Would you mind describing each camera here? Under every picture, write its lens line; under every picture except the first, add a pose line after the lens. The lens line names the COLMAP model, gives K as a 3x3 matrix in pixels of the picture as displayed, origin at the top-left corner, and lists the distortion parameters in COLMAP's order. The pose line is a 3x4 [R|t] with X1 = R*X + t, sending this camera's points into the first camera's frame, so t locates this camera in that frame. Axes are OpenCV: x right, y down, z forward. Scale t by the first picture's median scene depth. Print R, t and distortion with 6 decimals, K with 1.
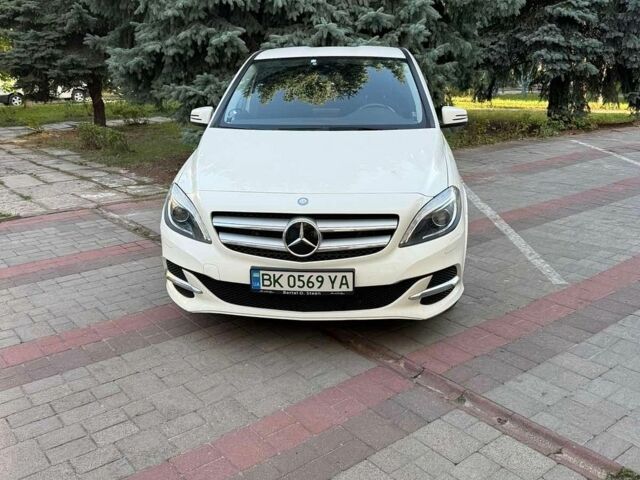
lens RADIAL K [[559.3, 0, 319.2], [0, 559.3, 239.0], [0, 0, 1]] dist [0.006295, -0.031478]
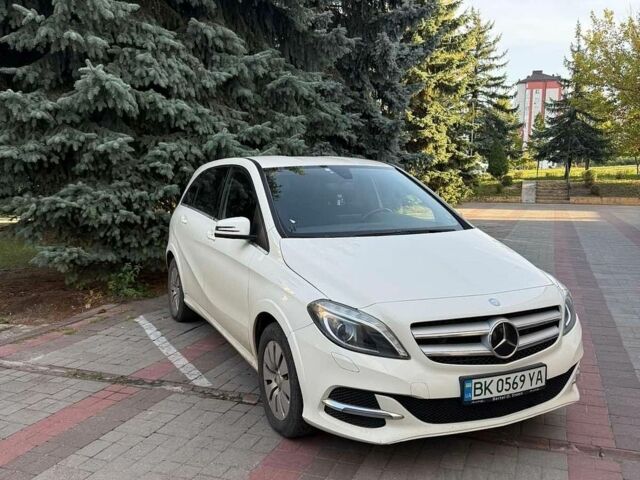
lens RADIAL K [[559.3, 0, 319.7], [0, 559.3, 241.4], [0, 0, 1]] dist [0.006295, -0.031478]
pose [[0.886260, -0.049086, 0.460580, -0.746306], [0.134269, 0.978899, -0.154038, -0.059571], [-0.443300, 0.198359, 0.874150, 0.248274]]
